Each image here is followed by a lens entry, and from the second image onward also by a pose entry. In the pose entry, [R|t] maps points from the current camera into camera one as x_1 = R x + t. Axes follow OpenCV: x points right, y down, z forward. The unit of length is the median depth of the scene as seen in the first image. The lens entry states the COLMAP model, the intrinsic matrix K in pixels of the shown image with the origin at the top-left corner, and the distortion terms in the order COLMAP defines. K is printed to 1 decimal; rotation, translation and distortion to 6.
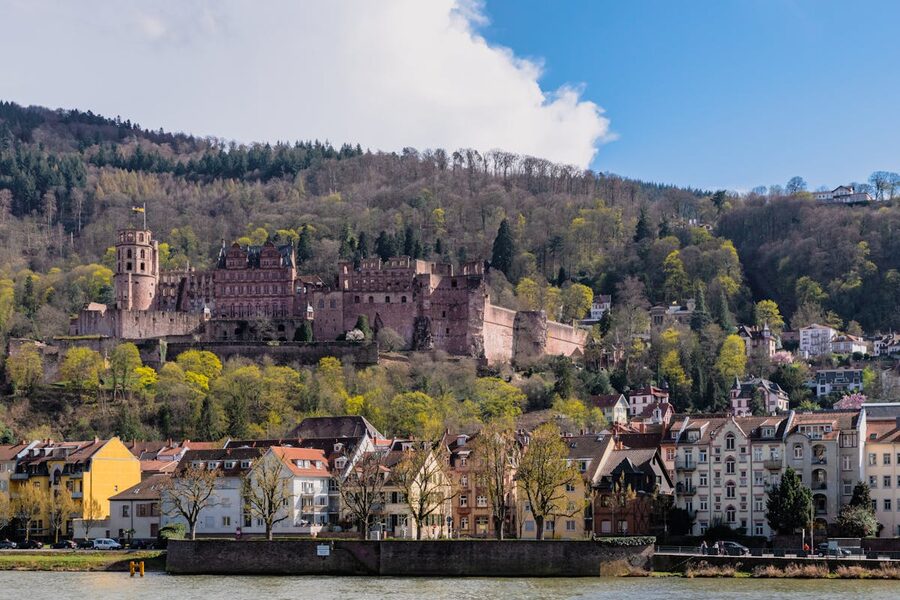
lens RADIAL K [[1535.3, 0, 480.1], [0, 1535.3, 515.5], [0, 0, 1]] dist [0.008239, -0.032487]
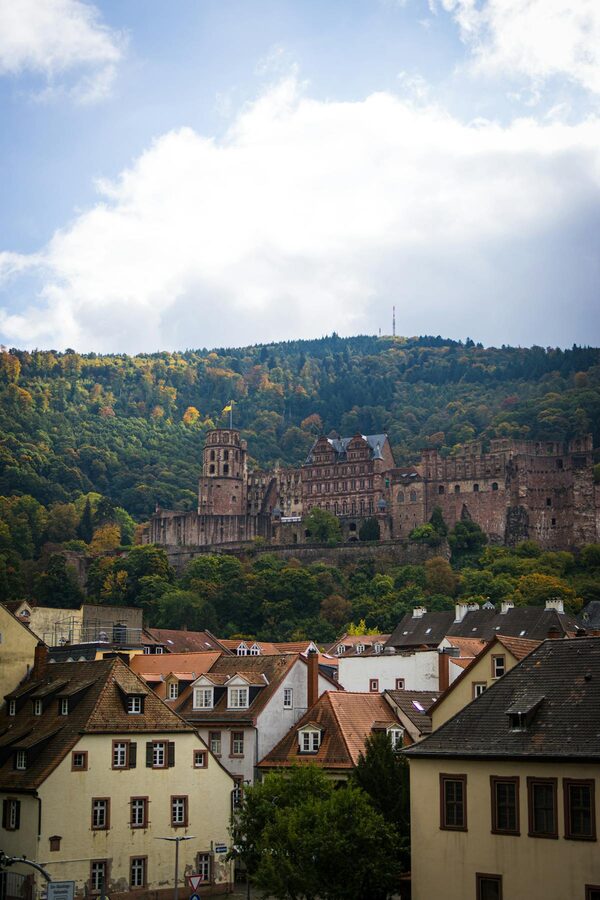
lens RADIAL K [[1500.3, 0, 300.0], [0, 1500.3, 450.0], [0, 0, 1]] dist [0.050115, 0.024751]
pose [[0.902839, -0.070049, -0.424234, 0.206014], [-0.009965, 0.982967, -0.183514, -0.009195], [0.429862, 0.169911, 0.886763, 0.228206]]
